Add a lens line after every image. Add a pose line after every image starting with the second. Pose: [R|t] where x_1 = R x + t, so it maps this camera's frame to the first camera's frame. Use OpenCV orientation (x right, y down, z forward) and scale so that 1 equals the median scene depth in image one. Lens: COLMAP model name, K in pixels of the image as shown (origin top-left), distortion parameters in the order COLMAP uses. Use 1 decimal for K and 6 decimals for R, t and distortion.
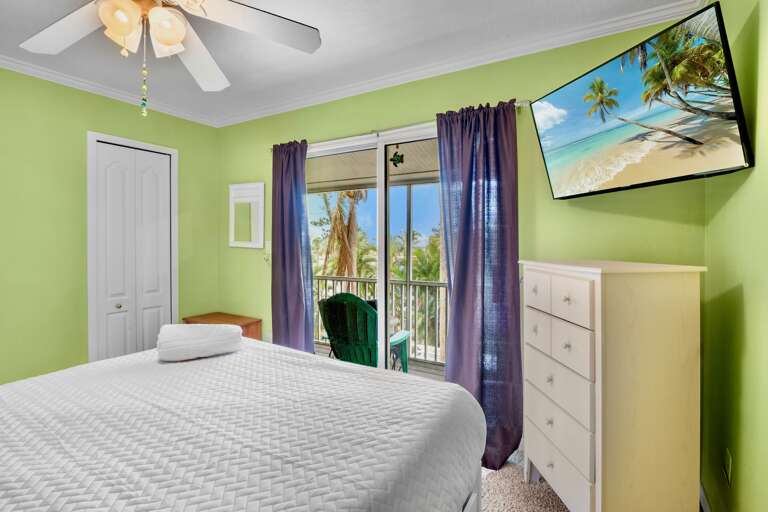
lens RADIAL K [[384.0, 0, 384.6], [0, 384.0, 235.2], [0, 0, 1]] dist [-0.014552, 0.000097]
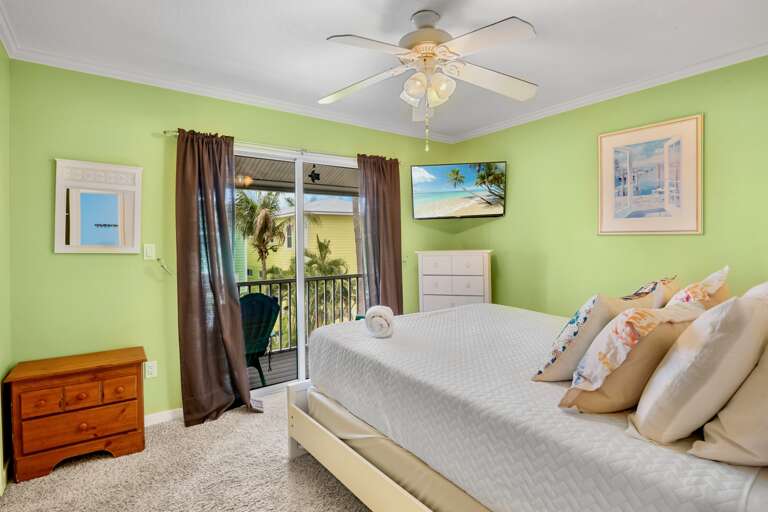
lens RADIAL K [[385.6, 0, 384.2], [0, 385.6, 247.1], [0, 0, 1]] dist [-0.016847, -0.000171]
pose [[0.363352, -0.006953, 0.931626, -1.813409], [0.010591, 0.999938, 0.003332, 0.051611], [-0.931592, 0.008657, 0.363403, 0.579336]]
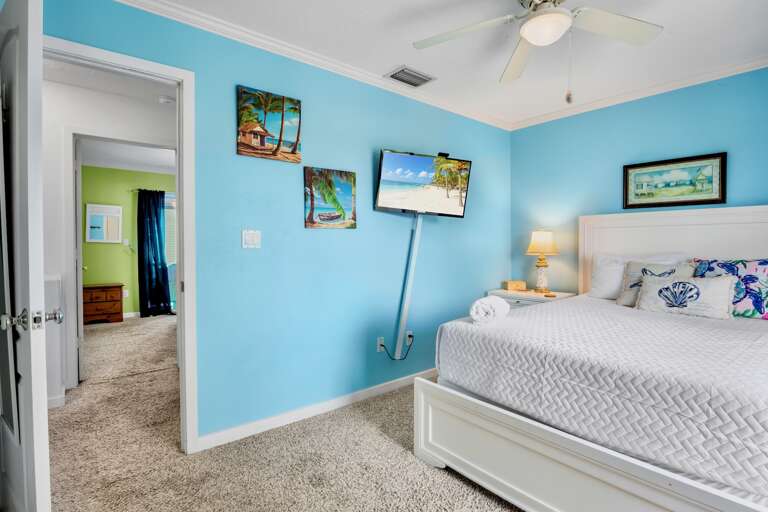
lens RADIAL K [[385.6, 0, 384.2], [0, 385.6, 247.1], [0, 0, 1]] dist [-0.016847, -0.000171]
pose [[0.315907, -0.012422, 0.948709, -3.527240], [-0.002191, 0.999902, 0.013822, 0.057542], [-0.948787, -0.006445, 0.315849, -1.635642]]
